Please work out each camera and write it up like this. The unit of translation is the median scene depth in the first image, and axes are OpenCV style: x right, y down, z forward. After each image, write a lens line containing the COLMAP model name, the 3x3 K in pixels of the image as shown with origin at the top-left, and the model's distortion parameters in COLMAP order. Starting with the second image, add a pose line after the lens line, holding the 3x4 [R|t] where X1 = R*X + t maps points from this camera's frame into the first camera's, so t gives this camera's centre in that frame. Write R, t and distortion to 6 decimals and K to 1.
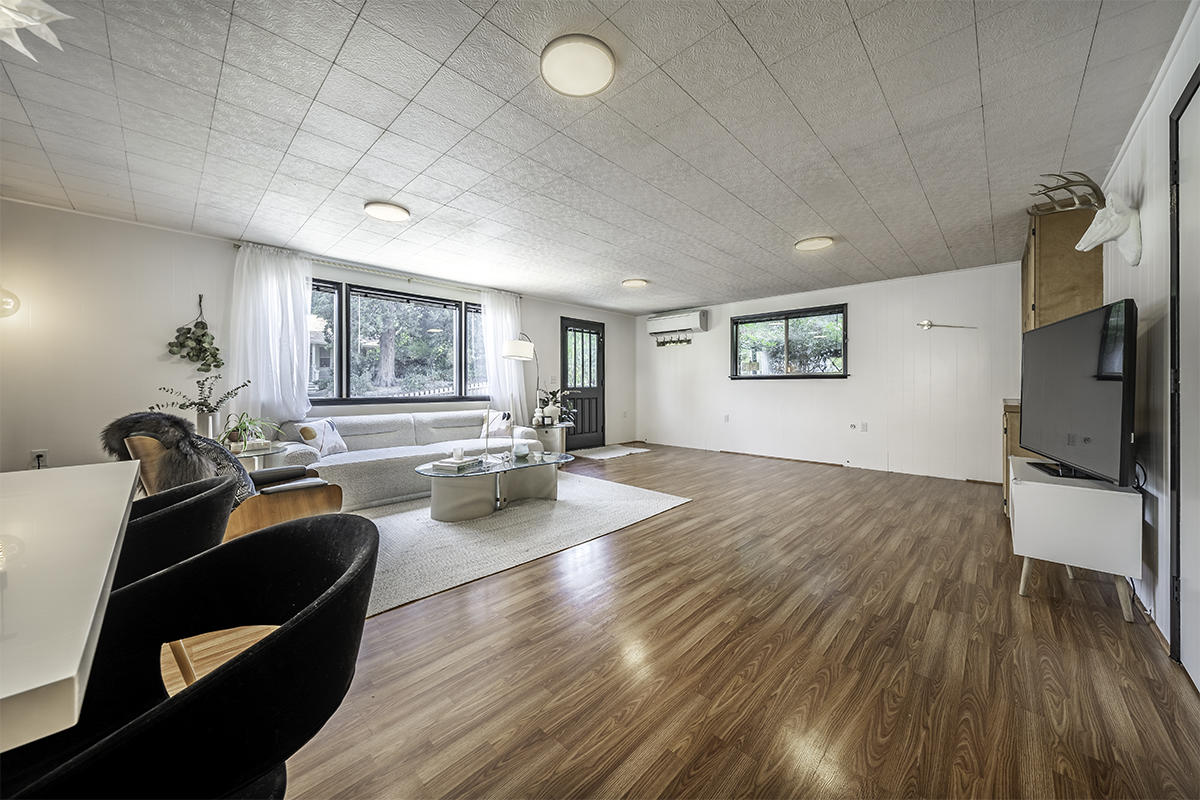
lens RADIAL K [[422.6, 0, 589.8], [0, 422.6, 389.3], [0, 0, 1]] dist [0.003349, 0.000141]
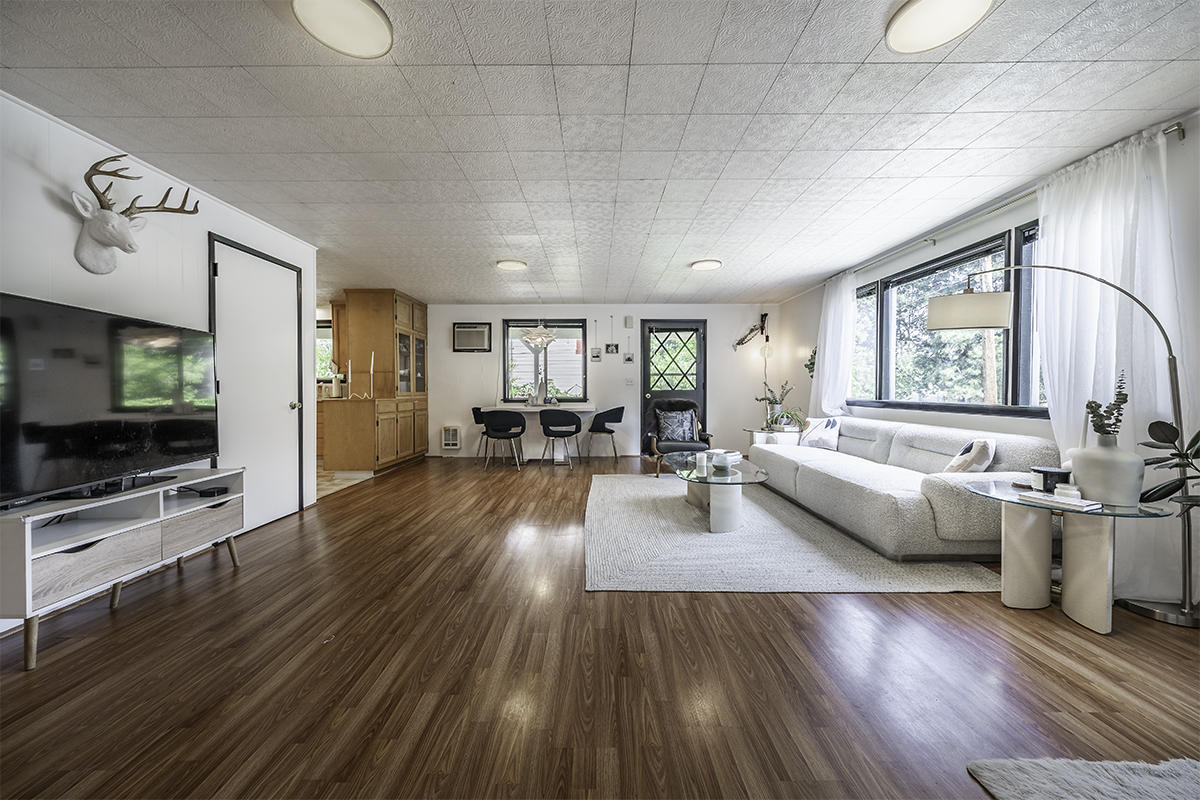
lens RADIAL K [[422.6, 0, 592.9], [0, 422.6, 393.6], [0, 0, 1]] dist [0.003349, 0.000141]
pose [[-0.716796, 0.008918, -0.697225, 0.633158], [-0.005431, 0.999816, 0.018372, -0.012158], [0.697261, 0.016956, -0.716616, 1.419492]]
